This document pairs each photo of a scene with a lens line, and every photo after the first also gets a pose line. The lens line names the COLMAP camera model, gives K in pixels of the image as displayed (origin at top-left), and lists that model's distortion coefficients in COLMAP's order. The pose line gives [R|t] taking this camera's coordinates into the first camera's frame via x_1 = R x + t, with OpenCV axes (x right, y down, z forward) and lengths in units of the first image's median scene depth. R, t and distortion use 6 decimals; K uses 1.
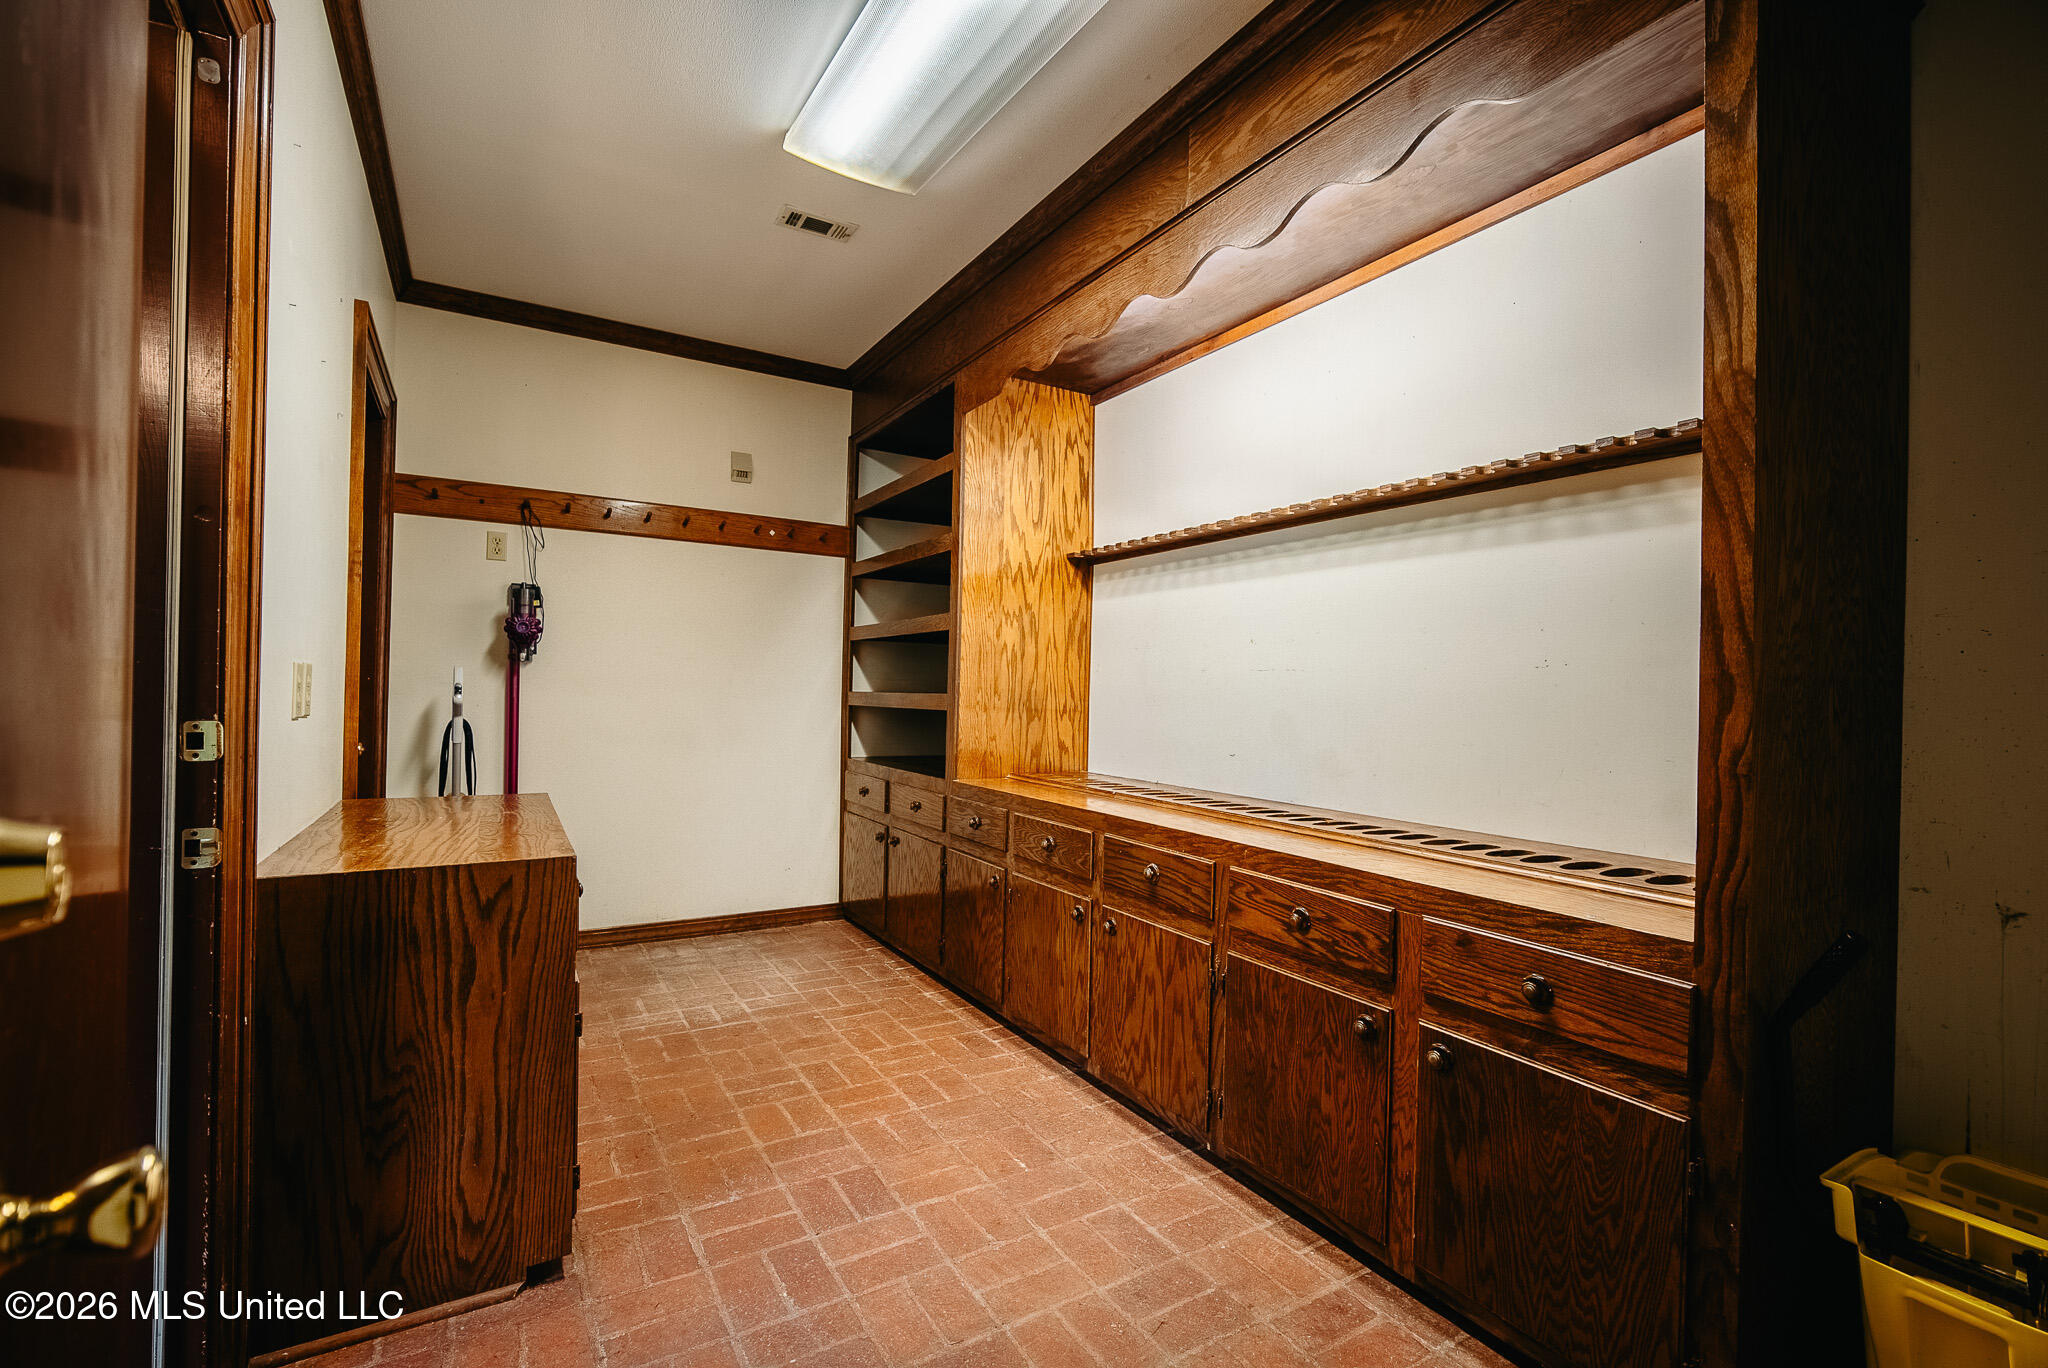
lens RADIAL K [[893.5, 0, 1031.4], [0, 893.5, 688.1], [0, 0, 1]] dist [-0.014059, 0.003466]
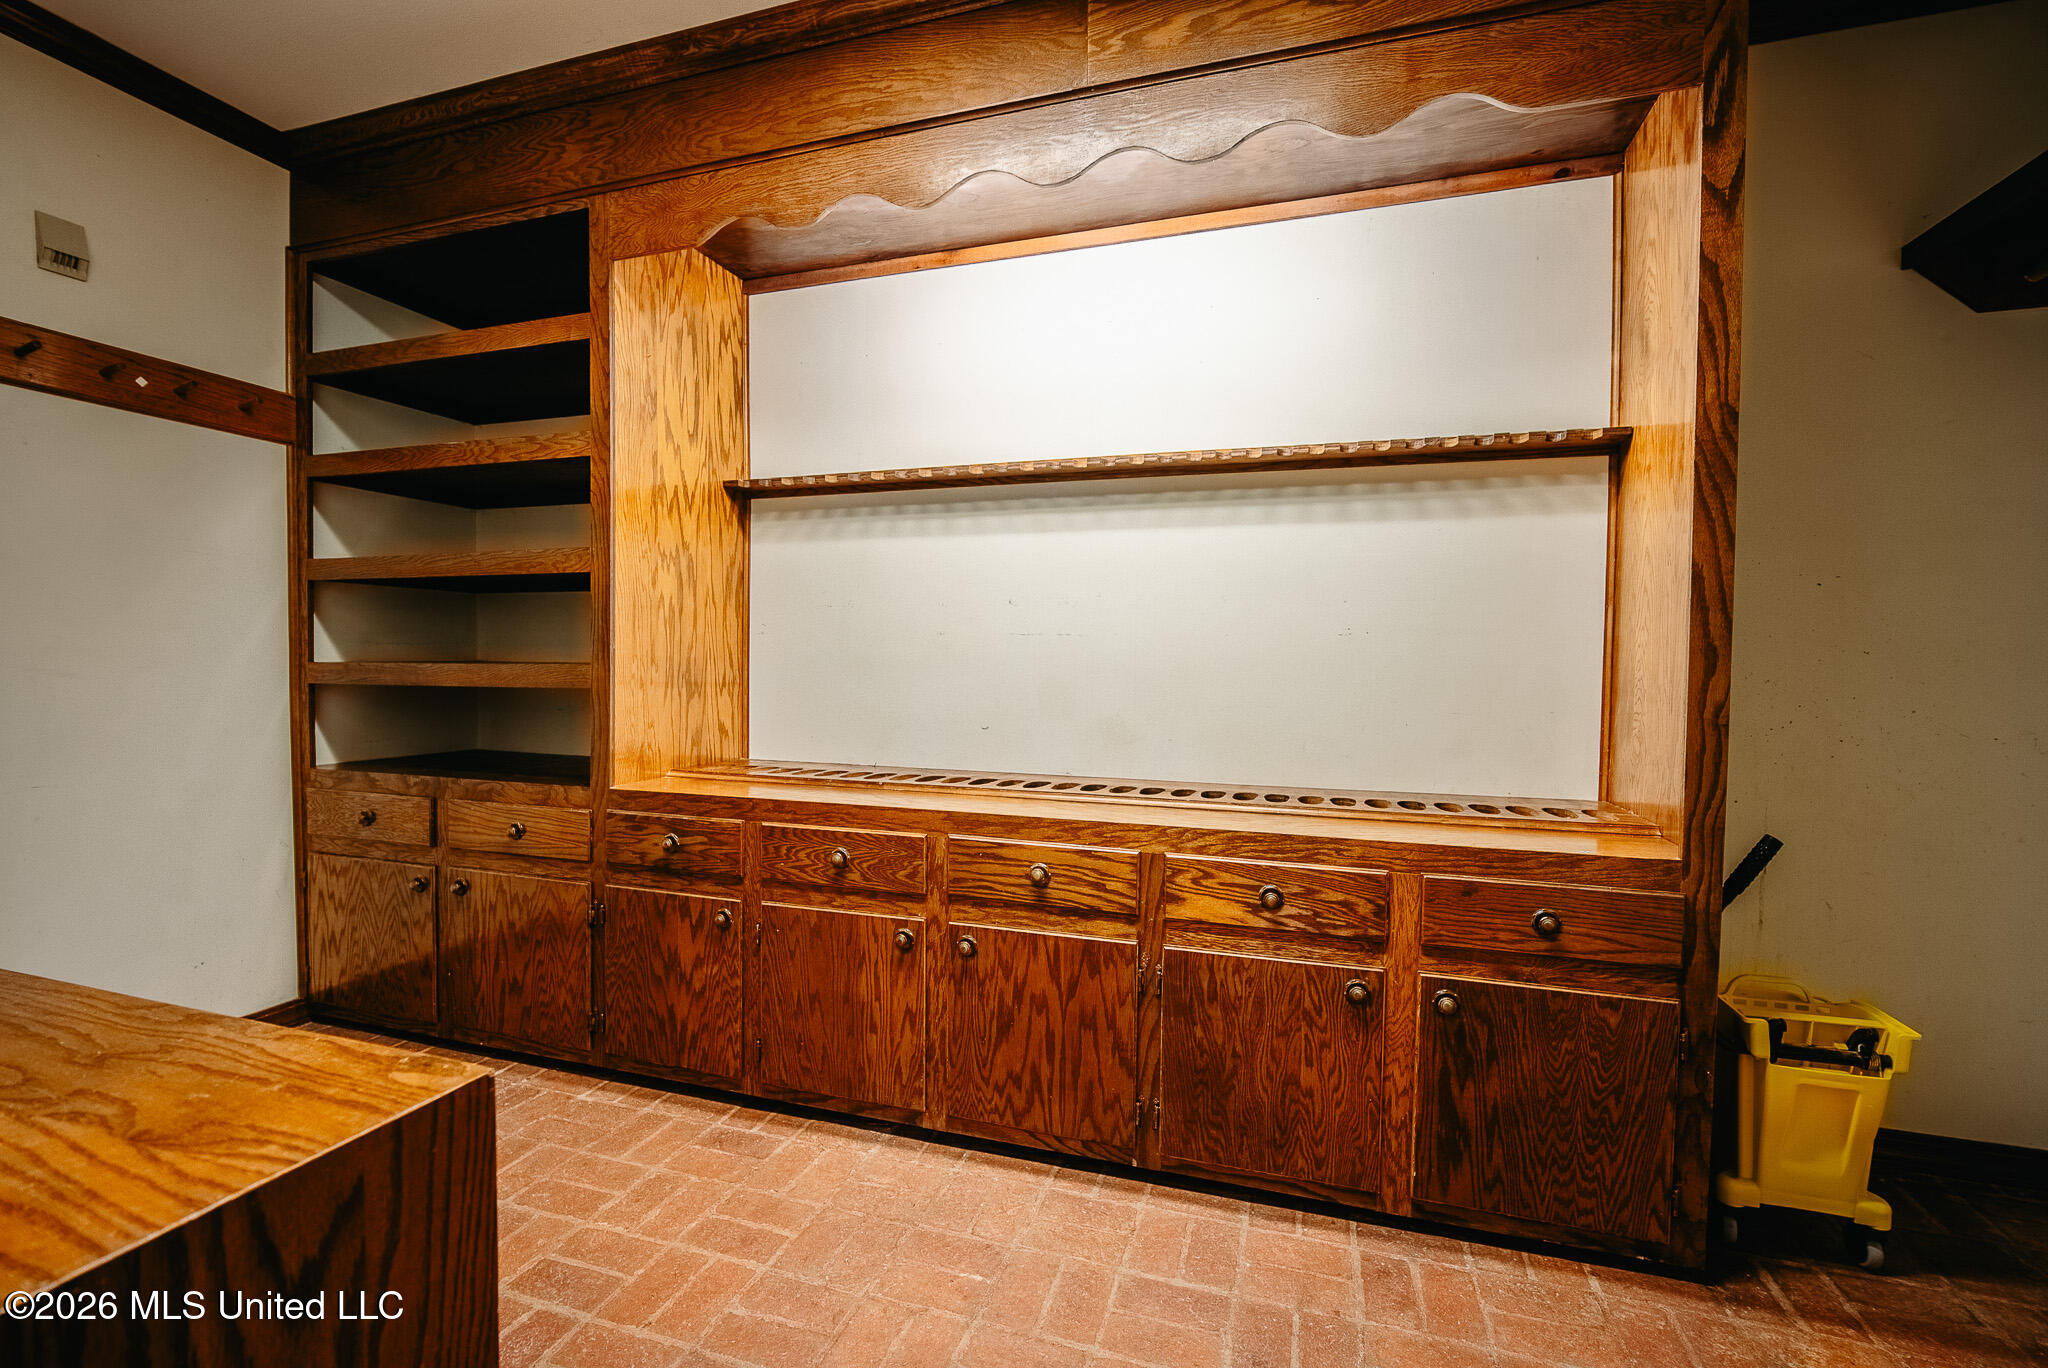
lens RADIAL K [[893.5, 0, 1024.9], [0, 893.5, 687.0], [0, 0, 1]] dist [-0.014059, 0.003466]
pose [[0.756866, -0.032836, 0.652744, -0.438299], [0.003623, 0.998933, 0.046050, -0.010367], [-0.653560, -0.032489, 0.756177, 0.384264]]
